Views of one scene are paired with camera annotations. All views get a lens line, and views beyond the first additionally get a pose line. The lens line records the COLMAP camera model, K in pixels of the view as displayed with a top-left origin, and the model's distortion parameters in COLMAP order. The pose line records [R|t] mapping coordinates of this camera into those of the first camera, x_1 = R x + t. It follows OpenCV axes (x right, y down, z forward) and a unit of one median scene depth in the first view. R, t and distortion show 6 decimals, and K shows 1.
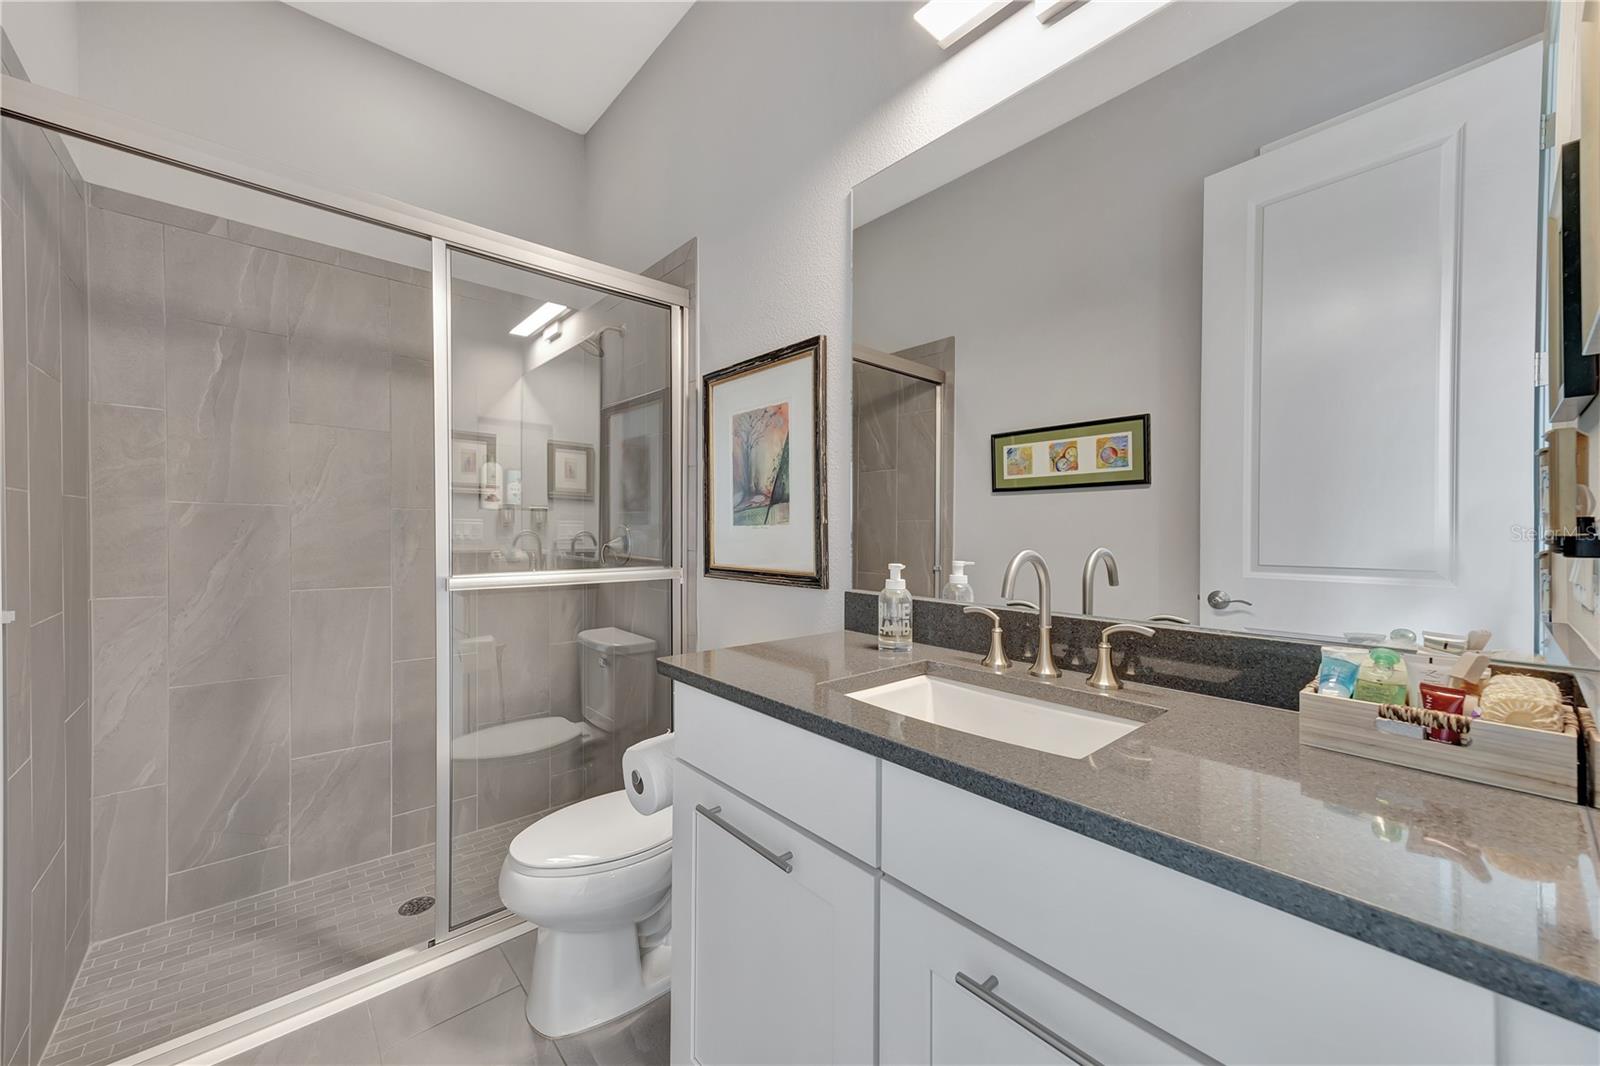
lens RADIAL K [[610.0, 0, 801.0], [0, 610.0, 536.2], [0, 0, 1]] dist [-0.000832, 0.000028]
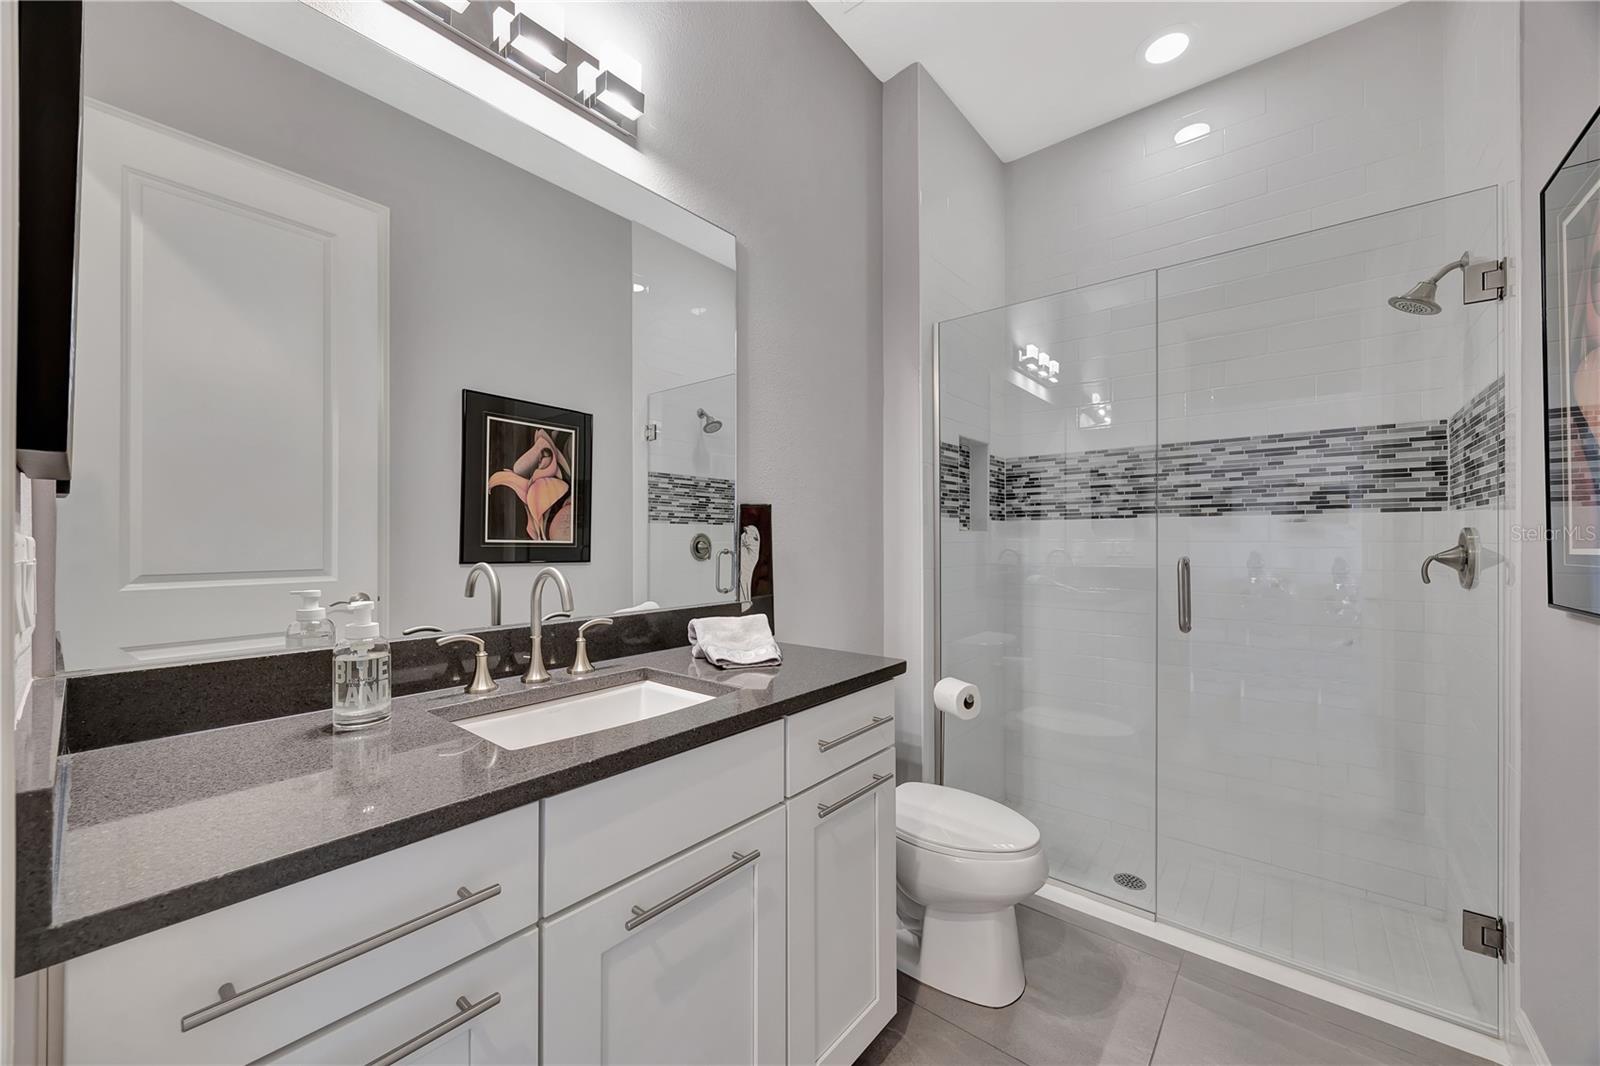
lens RADIAL K [[610.0, 0, 801.0], [0, 610.0, 536.2], [0, 0, 1]] dist [-0.000832, 0.000028]
pose [[-0.162333, -0.010899, 0.986676, -0.734918], [0.007951, 0.999892, 0.012353, -0.039776], [-0.986704, 0.009851, -0.162229, 0.699593]]
